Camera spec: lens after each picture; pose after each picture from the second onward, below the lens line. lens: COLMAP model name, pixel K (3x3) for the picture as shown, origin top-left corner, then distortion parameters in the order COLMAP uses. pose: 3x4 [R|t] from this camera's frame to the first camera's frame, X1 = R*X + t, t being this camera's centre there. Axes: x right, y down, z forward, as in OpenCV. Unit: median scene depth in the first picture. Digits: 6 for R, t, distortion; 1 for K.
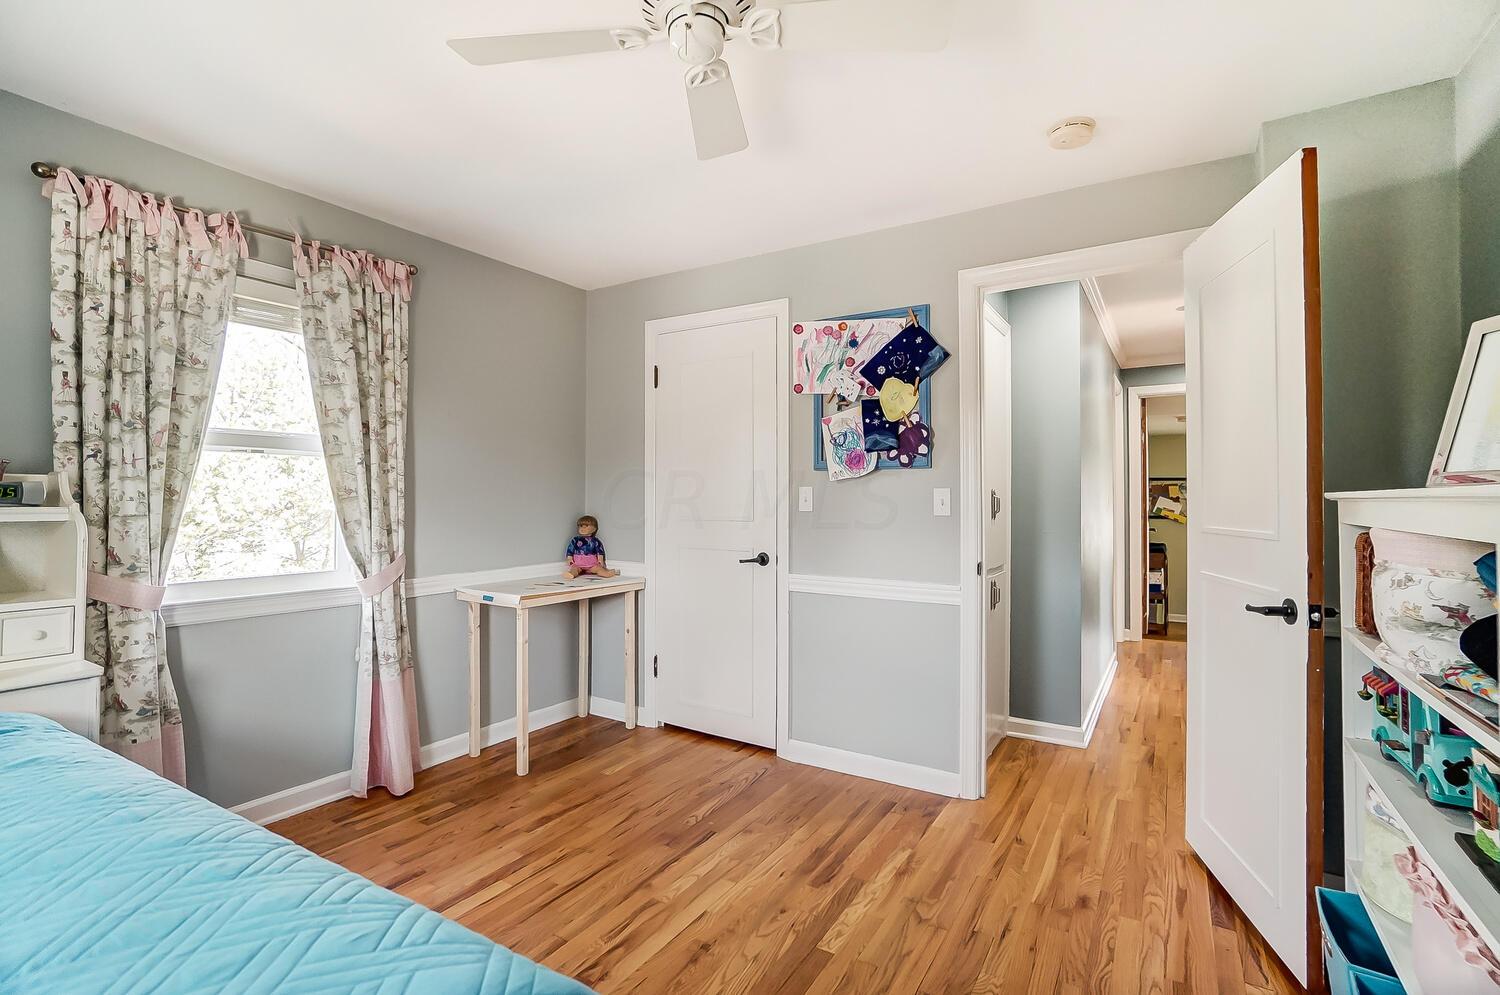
lens RADIAL K [[708.9, 0, 736.6], [0, 708.9, 492.6], [0, 0, 1]] dist [-0.038150, 0.000486]
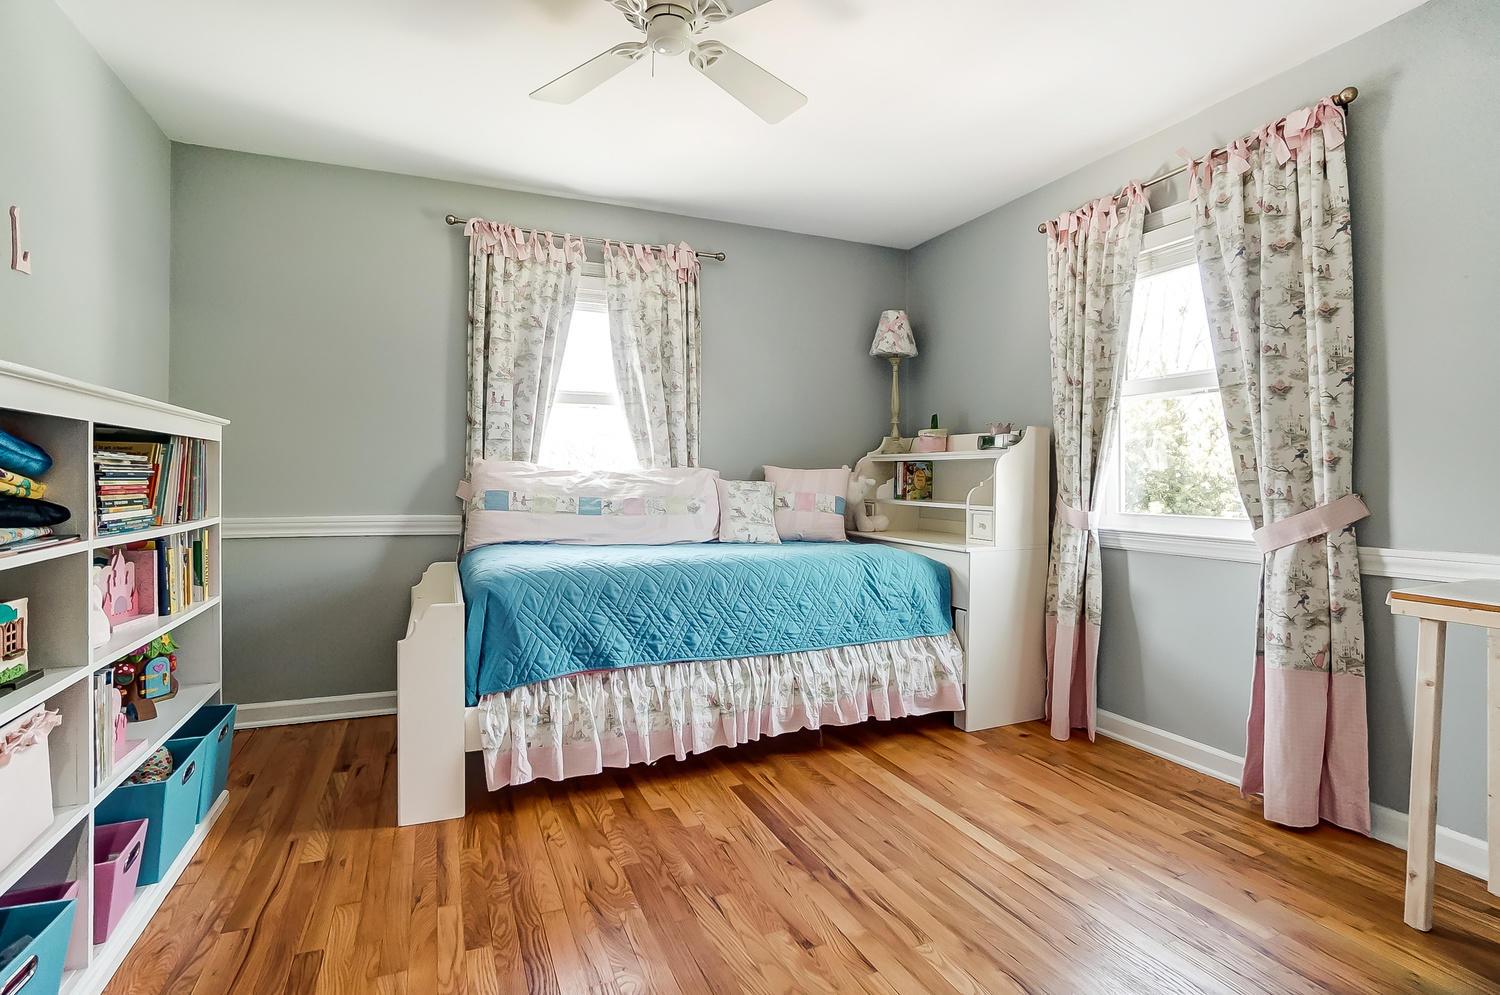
lens RADIAL K [[708.9, 0, 737.3], [0, 708.9, 494.6], [0, 0, 1]] dist [-0.038150, 0.000486]
pose [[-0.574051, 0.011443, -0.818739, 0.480155], [0.000642, 0.999908, 0.013525, 0.070336], [0.818819, 0.007238, -0.574006, 0.991126]]
